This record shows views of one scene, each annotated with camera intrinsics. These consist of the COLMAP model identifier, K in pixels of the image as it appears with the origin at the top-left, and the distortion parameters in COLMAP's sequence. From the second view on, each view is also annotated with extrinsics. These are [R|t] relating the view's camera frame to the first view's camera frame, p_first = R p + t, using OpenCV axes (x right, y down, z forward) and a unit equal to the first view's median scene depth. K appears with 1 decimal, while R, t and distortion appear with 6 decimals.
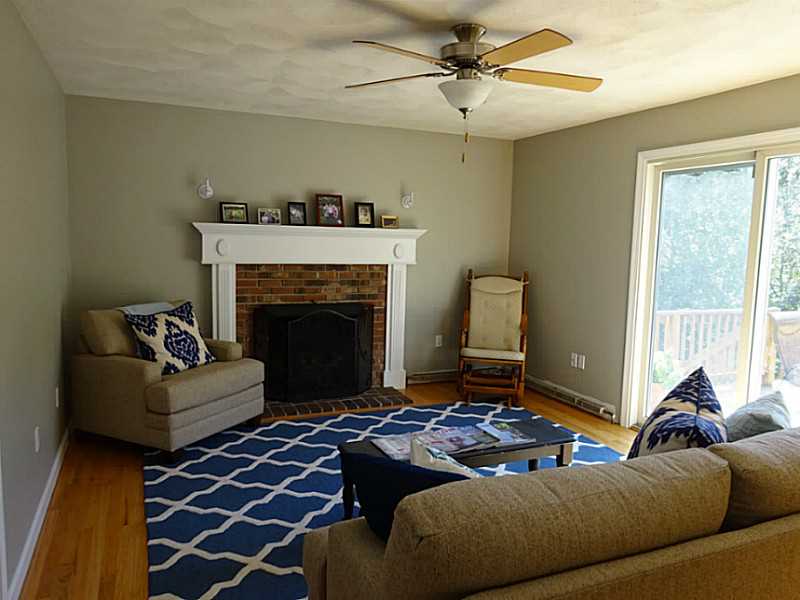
lens RADIAL K [[597.4, 0, 400.0], [0, 597.4, 300.0], [0, 0, 1]] dist [0.005161, -0.000376]
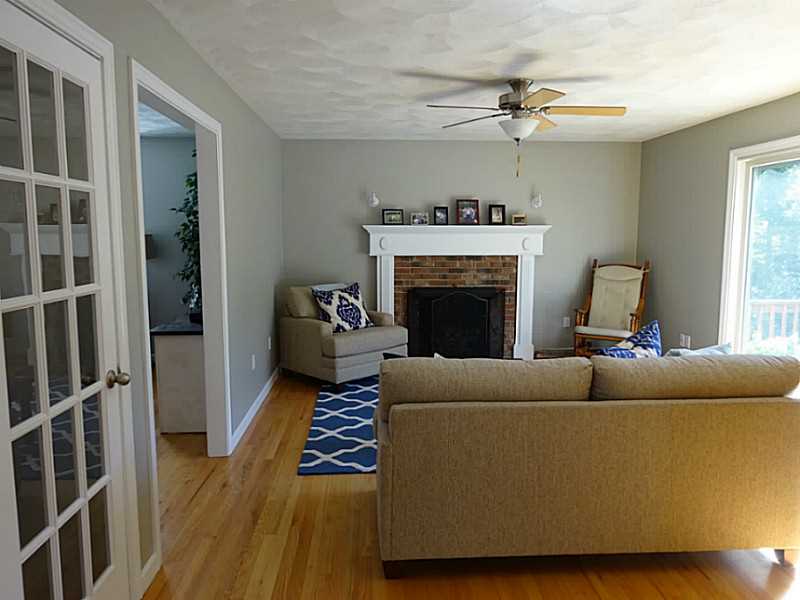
lens RADIAL K [[597.4, 0, 400.0], [0, 597.4, 300.0], [0, 0, 1]] dist [0.005161, -0.000376]
pose [[0.937094, 0.016099, -0.348705, 0.199373], [-0.015212, 0.999870, 0.005280, 0.030298], [0.348745, 0.000357, 0.937218, -0.231137]]
